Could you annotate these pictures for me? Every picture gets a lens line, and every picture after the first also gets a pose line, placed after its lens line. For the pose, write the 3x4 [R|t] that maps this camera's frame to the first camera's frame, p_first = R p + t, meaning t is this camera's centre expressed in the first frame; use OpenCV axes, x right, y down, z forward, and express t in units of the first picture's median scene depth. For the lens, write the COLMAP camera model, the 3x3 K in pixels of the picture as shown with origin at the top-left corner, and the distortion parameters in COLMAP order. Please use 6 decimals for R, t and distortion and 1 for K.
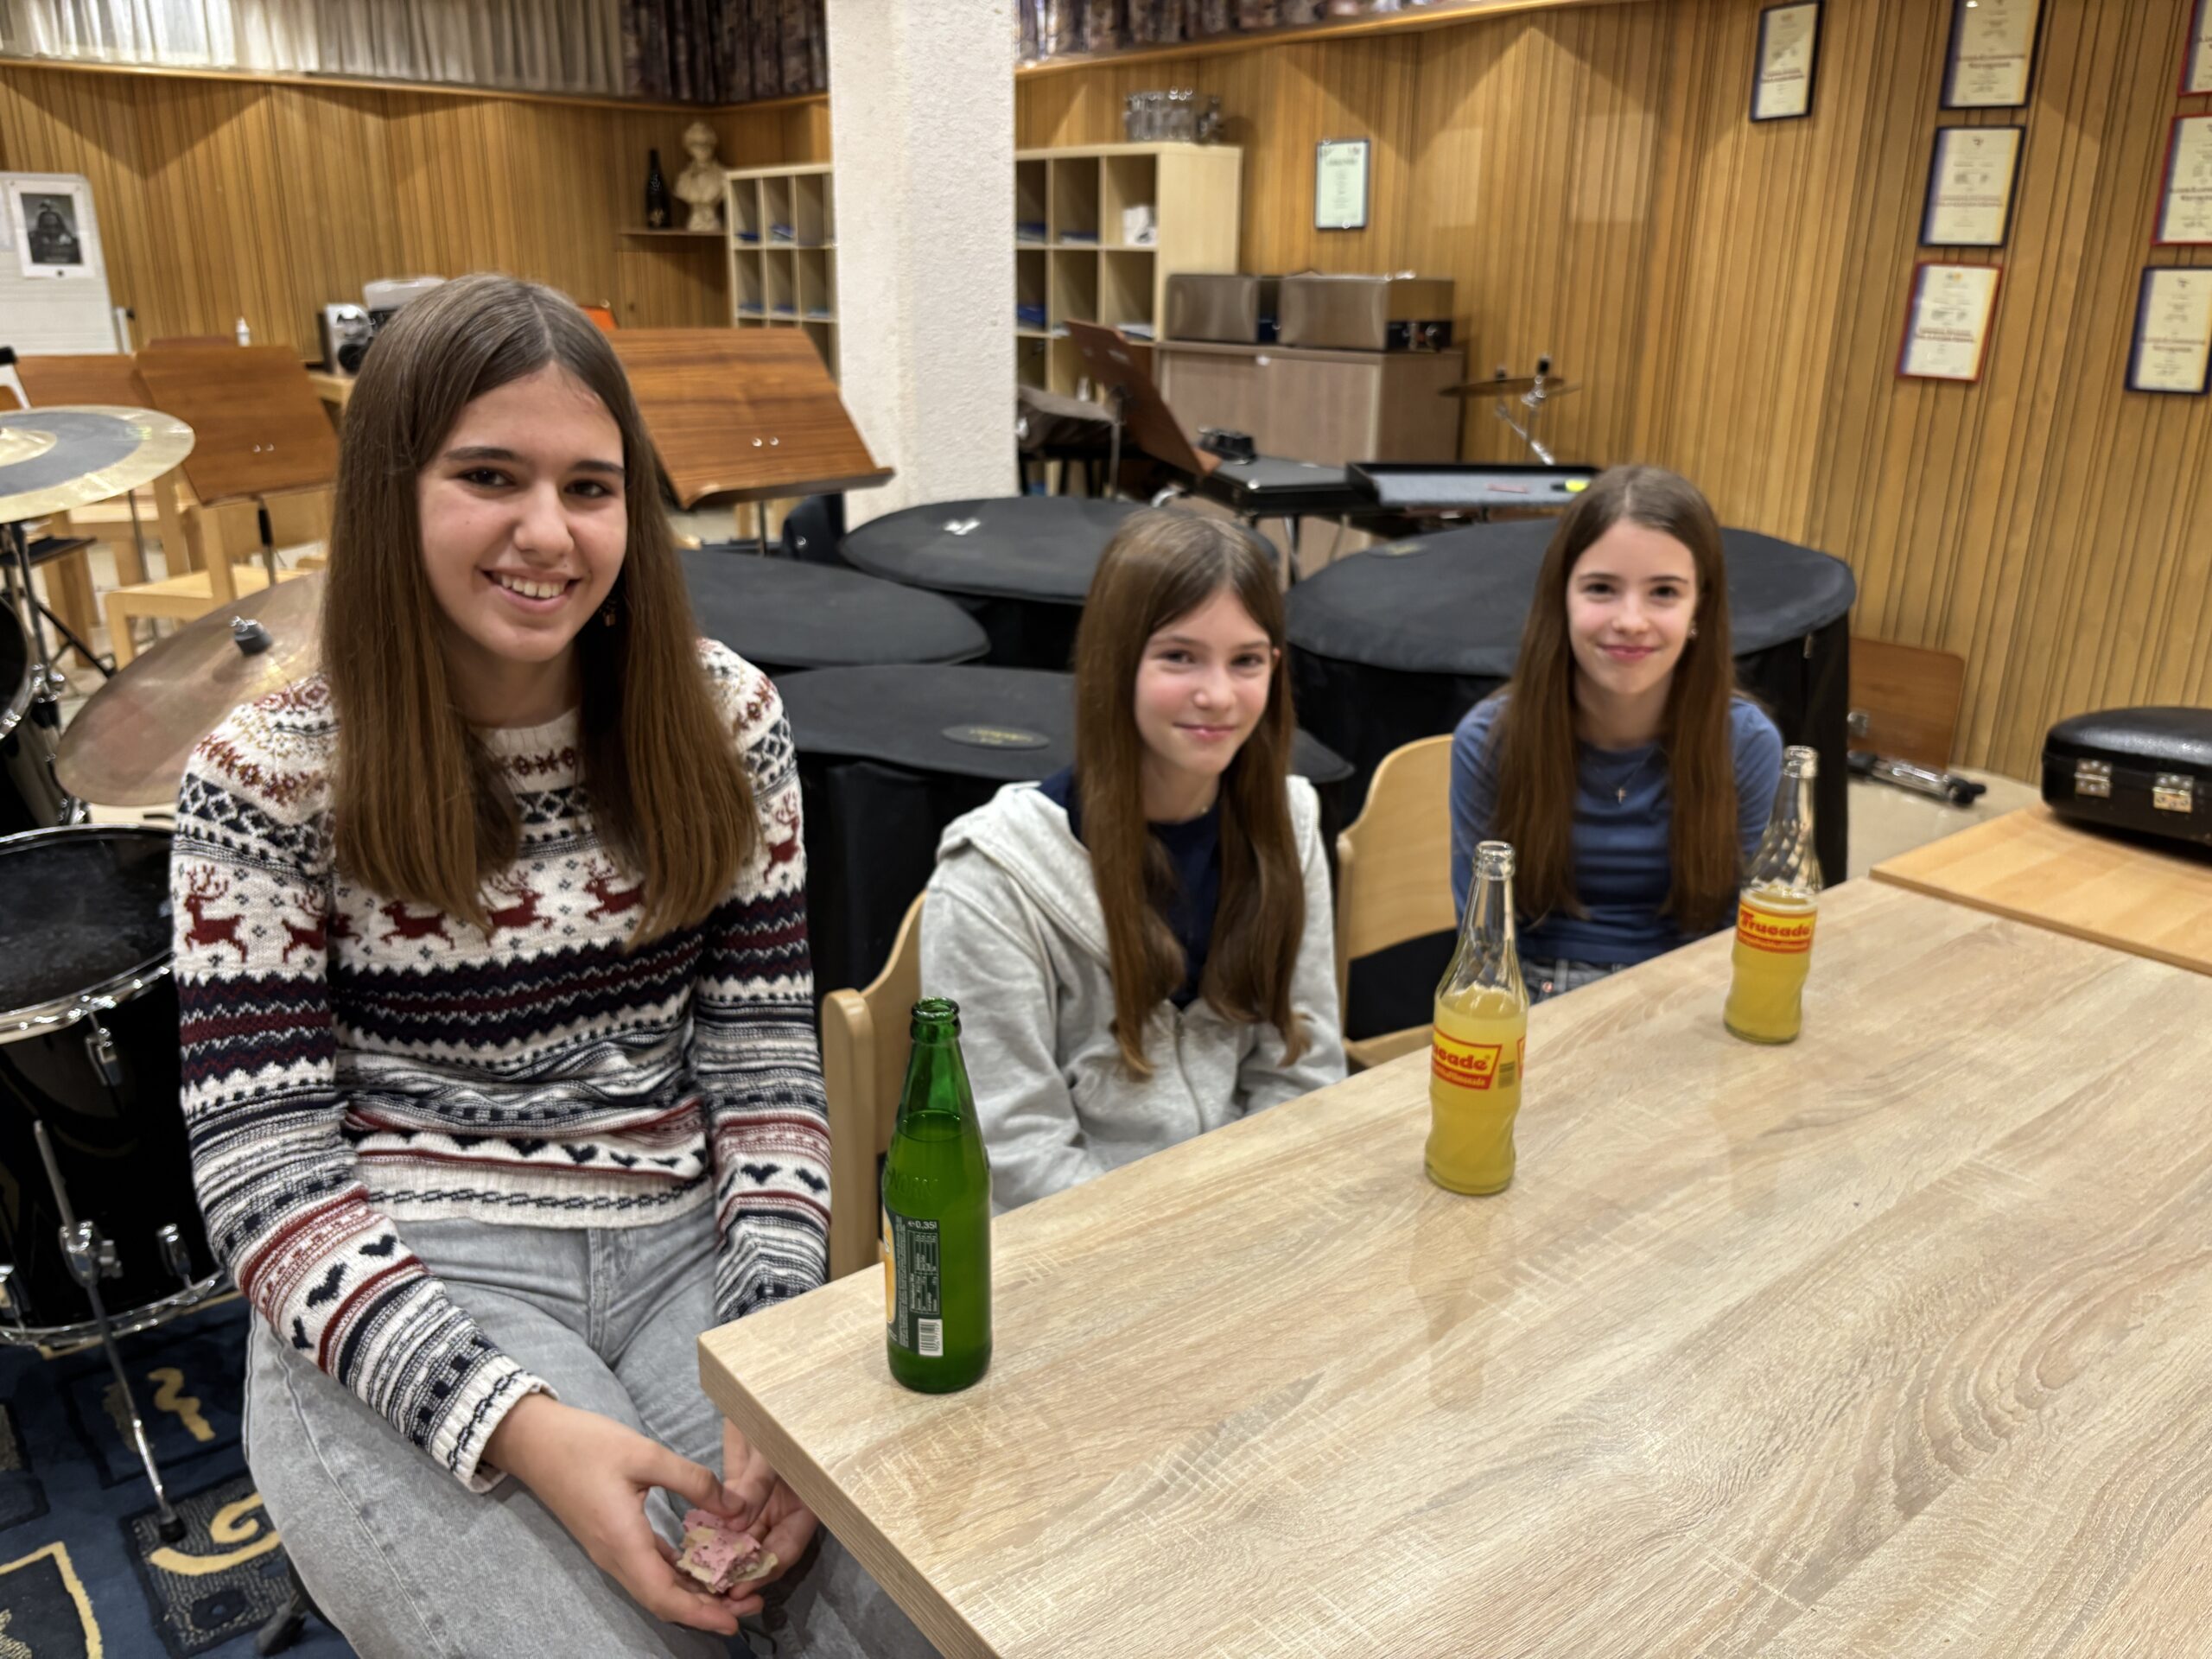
lens RADIAL K [[1741.4, 0, 1106.0], [0, 1741.4, 829.5], [0, 0, 1]] dist [0.077693, -0.068345]
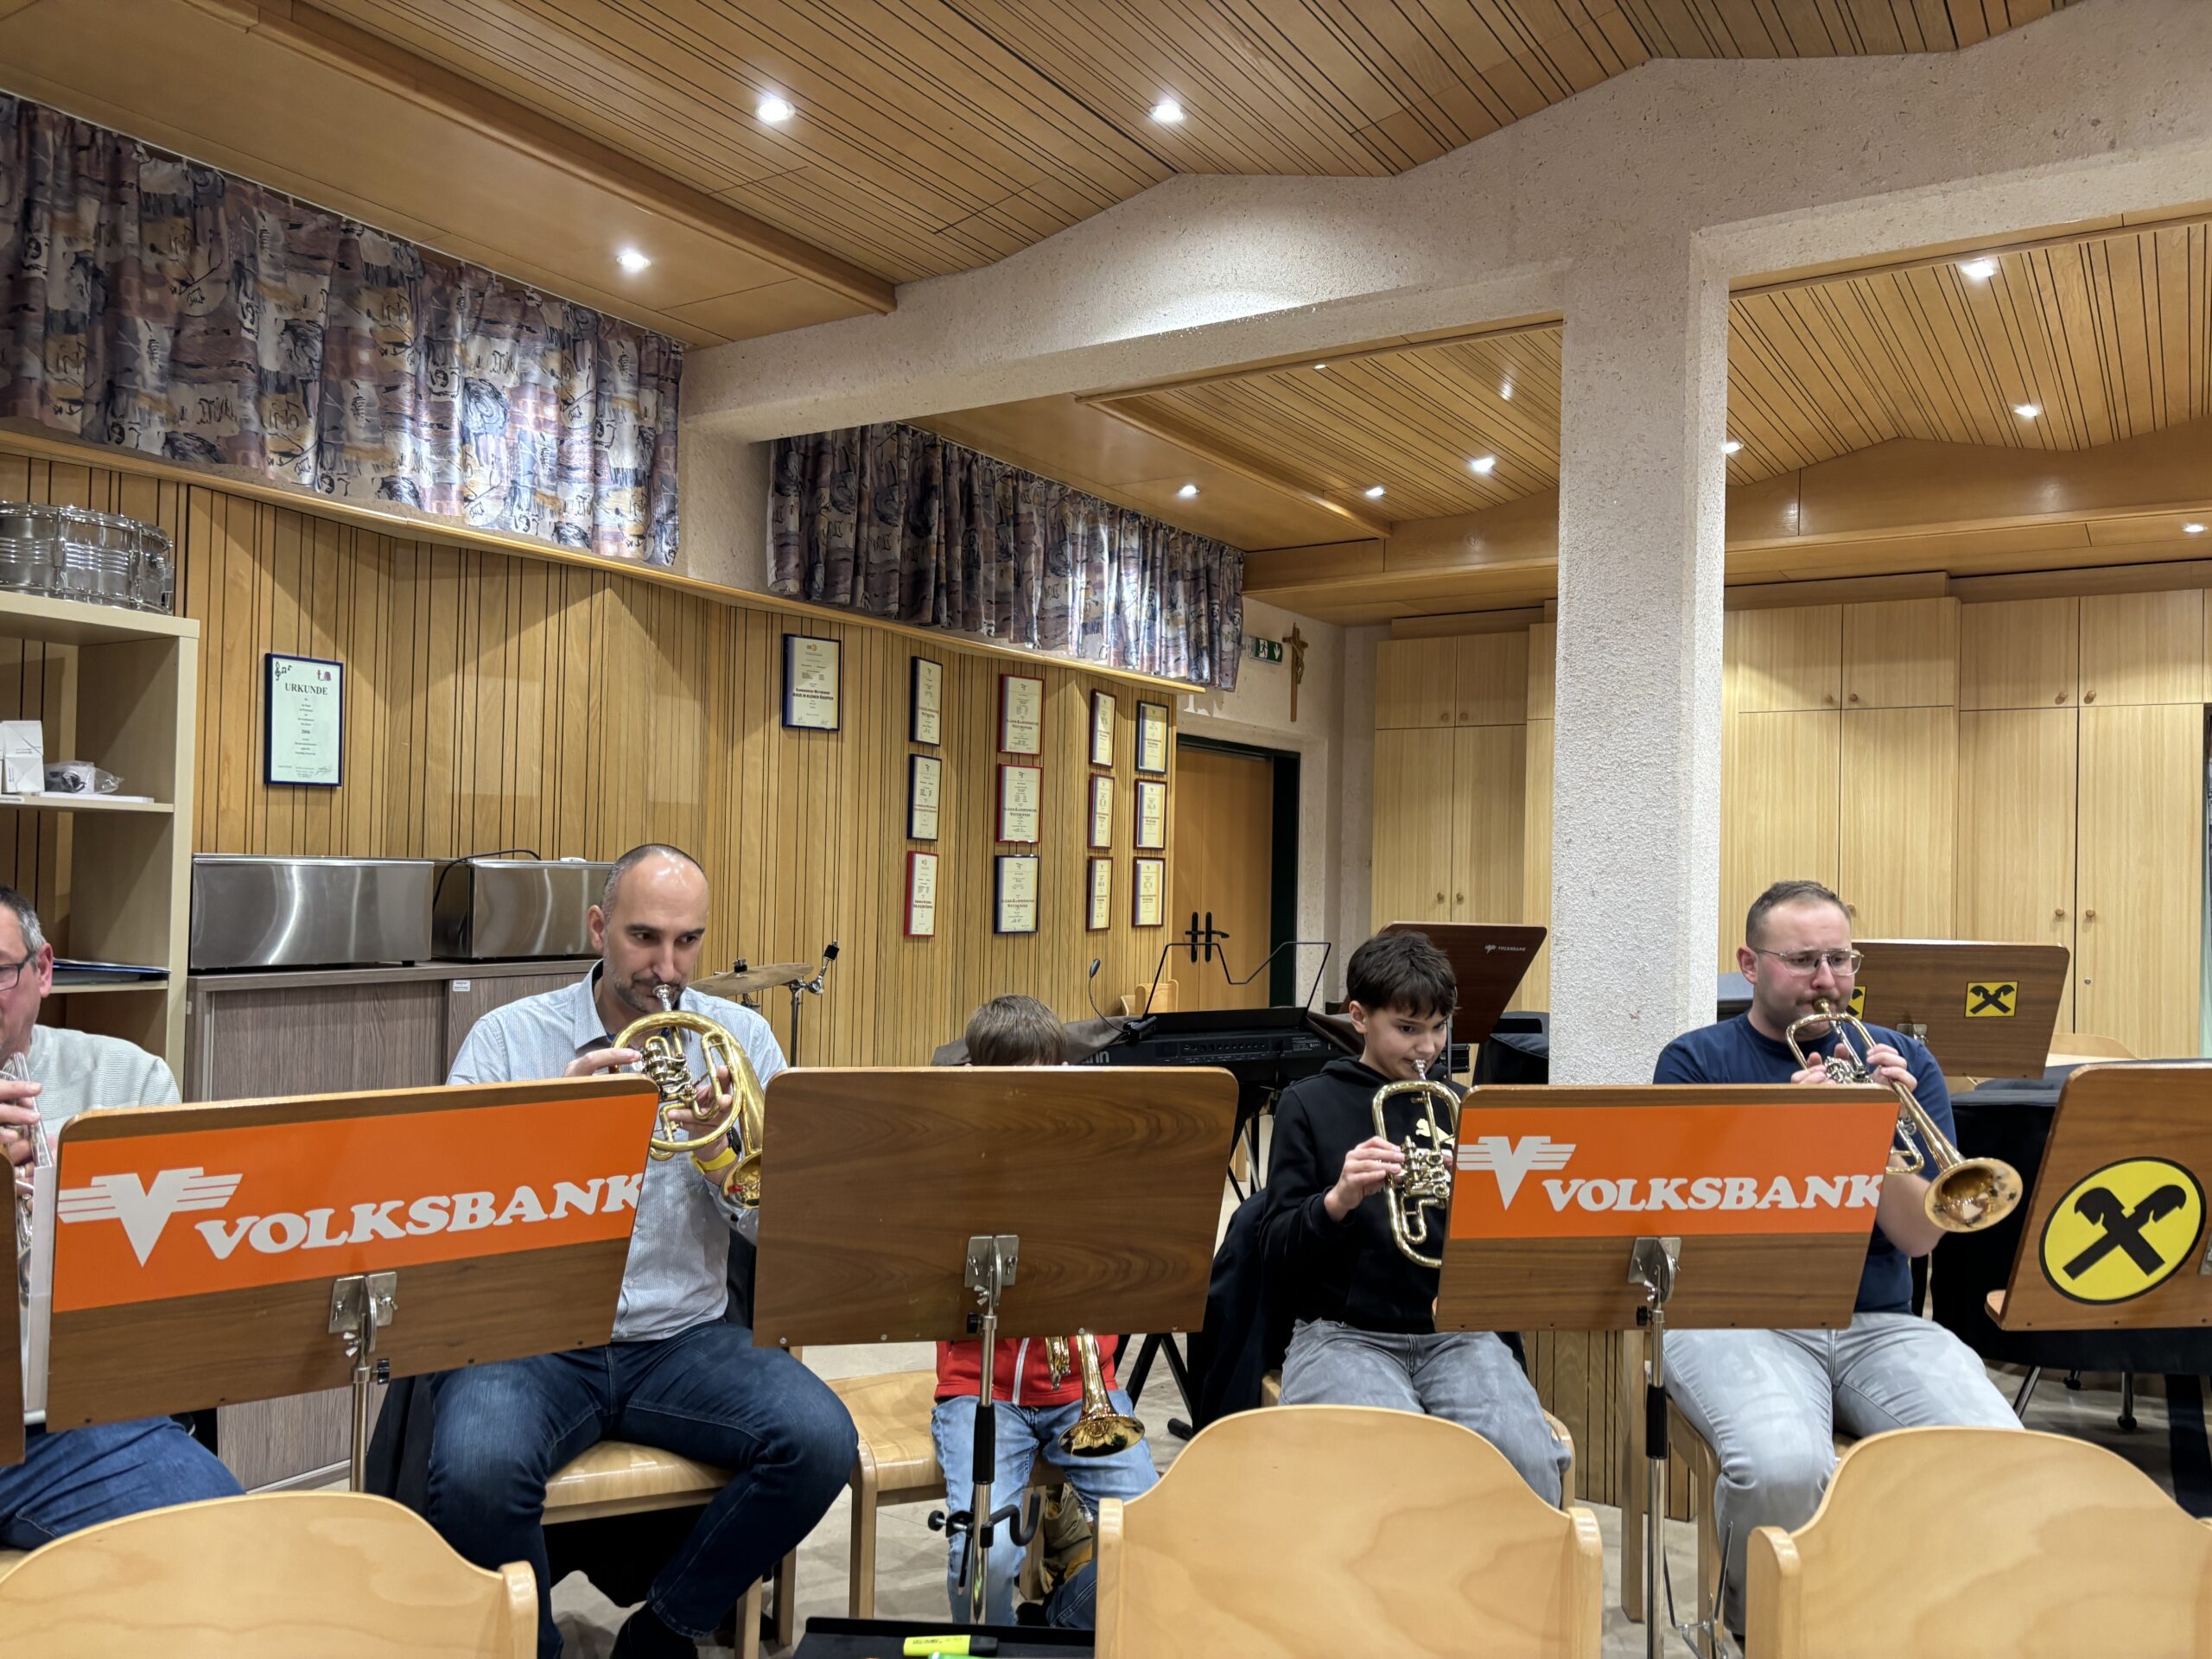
lens RADIAL K [[1741.4, 0, 1106.0], [0, 1741.4, 829.5], [0, 0, 1]] dist [0.077693, -0.068345]
pose [[-0.373392, -0.009512, 0.927625, -0.669327], [0.252983, 0.961003, 0.111686, -0.382693], [-0.892512, 0.276375, -0.356425, 1.147140]]
